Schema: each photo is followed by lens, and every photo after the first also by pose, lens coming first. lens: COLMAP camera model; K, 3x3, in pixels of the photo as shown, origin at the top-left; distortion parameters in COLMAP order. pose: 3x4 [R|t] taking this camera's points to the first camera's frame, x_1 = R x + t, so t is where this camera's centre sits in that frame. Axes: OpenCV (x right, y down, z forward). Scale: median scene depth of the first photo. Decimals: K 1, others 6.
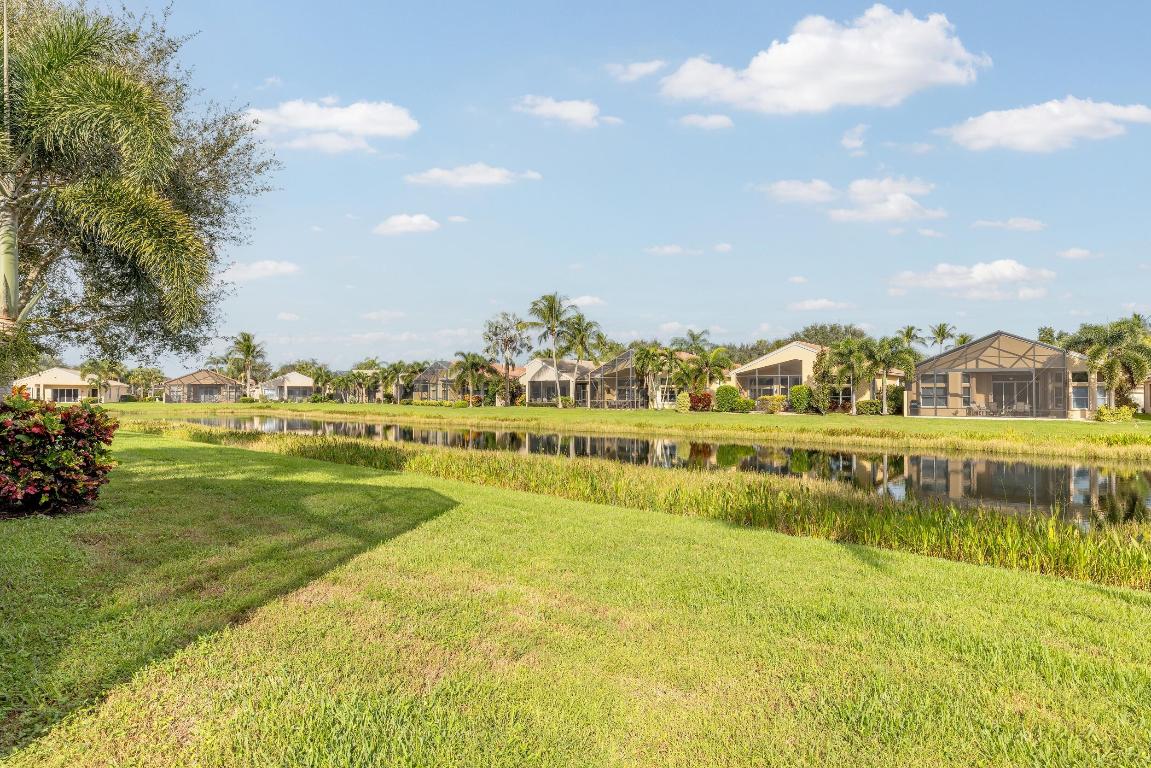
lens RADIAL K [[626.1, 0, 573.8], [0, 626.1, 380.6], [0, 0, 1]] dist [0.003817, 0.000218]
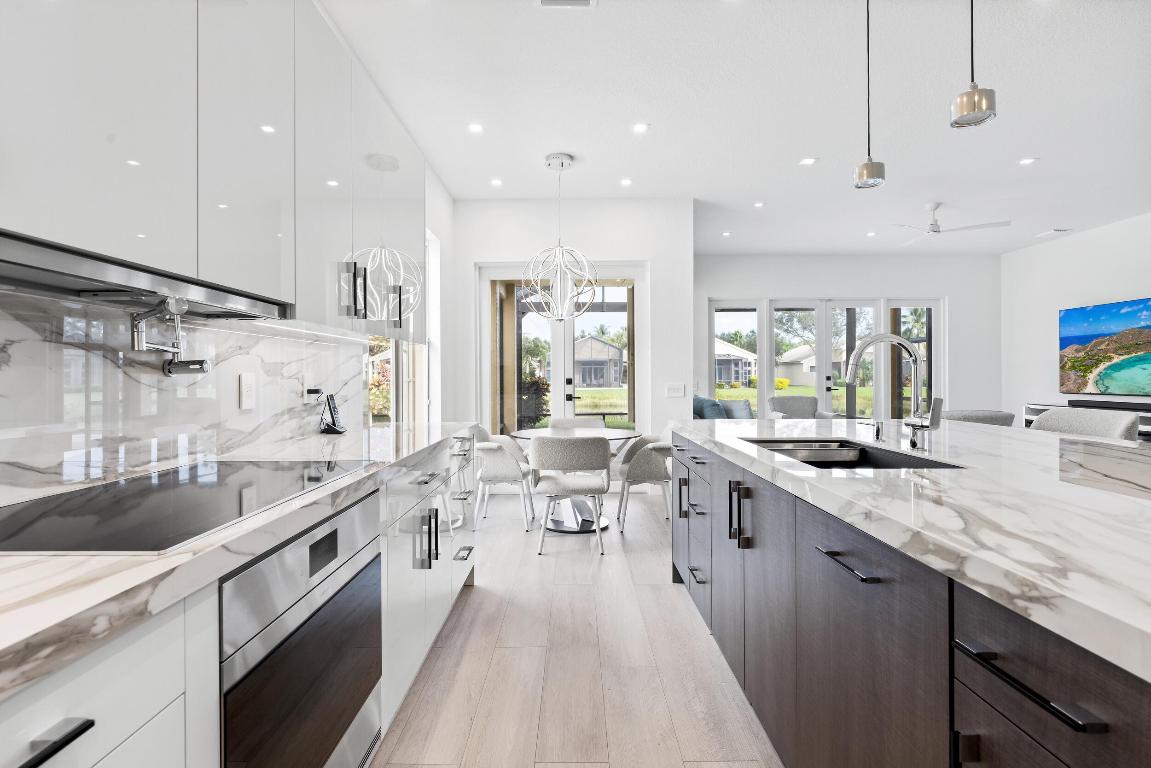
lens RADIAL K [[574.6, 0, 575.5], [0, 574.6, 384.0], [0, 0, 1]] dist [-0.000459, -0.039431]
pose [[0.735087, -0.014188, 0.677824, -0.324717], [-0.008899, 0.999493, 0.030572, 0.001126], [-0.677914, -0.028504, 0.734588, -0.077016]]
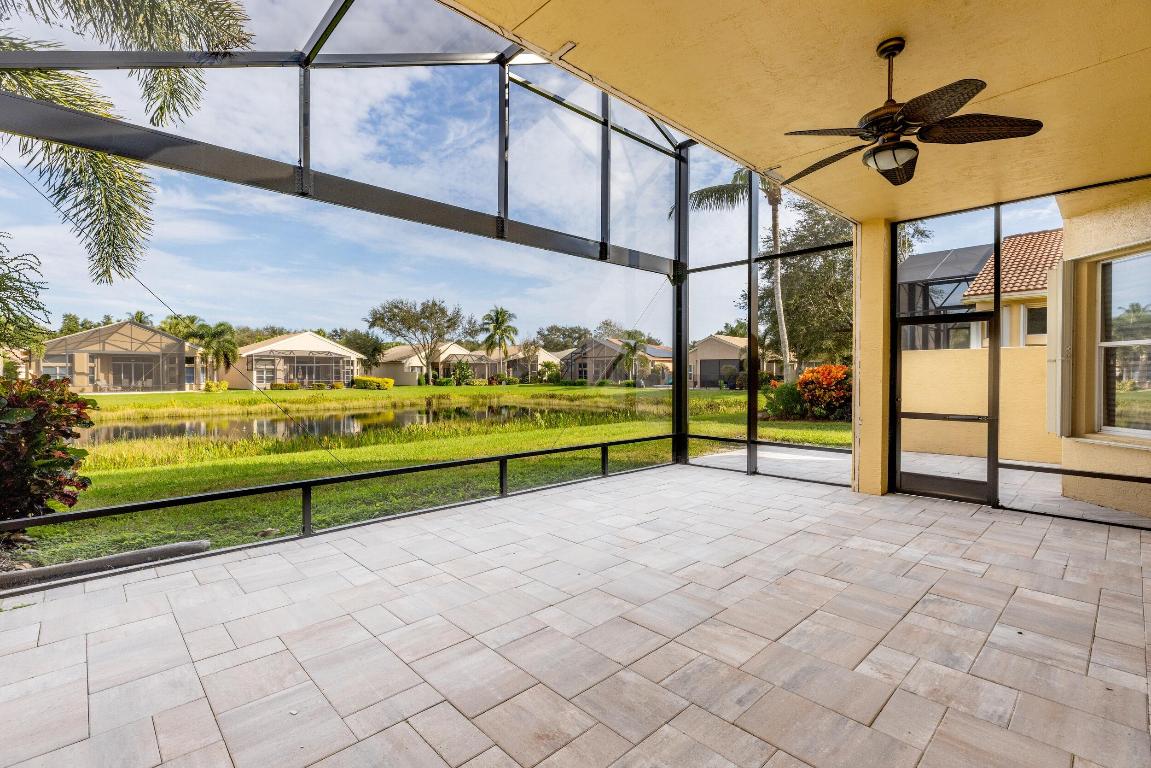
lens RADIAL K [[522.3, 0, 572.3], [0, 522.3, 379.7], [0, 0, 1]] dist [0.002387, 0.000984]
pose [[0.081552, -0.012891, 0.996586, -0.216026], [-0.018387, 0.999727, 0.014436, 0.003819], [-0.996500, -0.019501, 0.081292, 0.060208]]
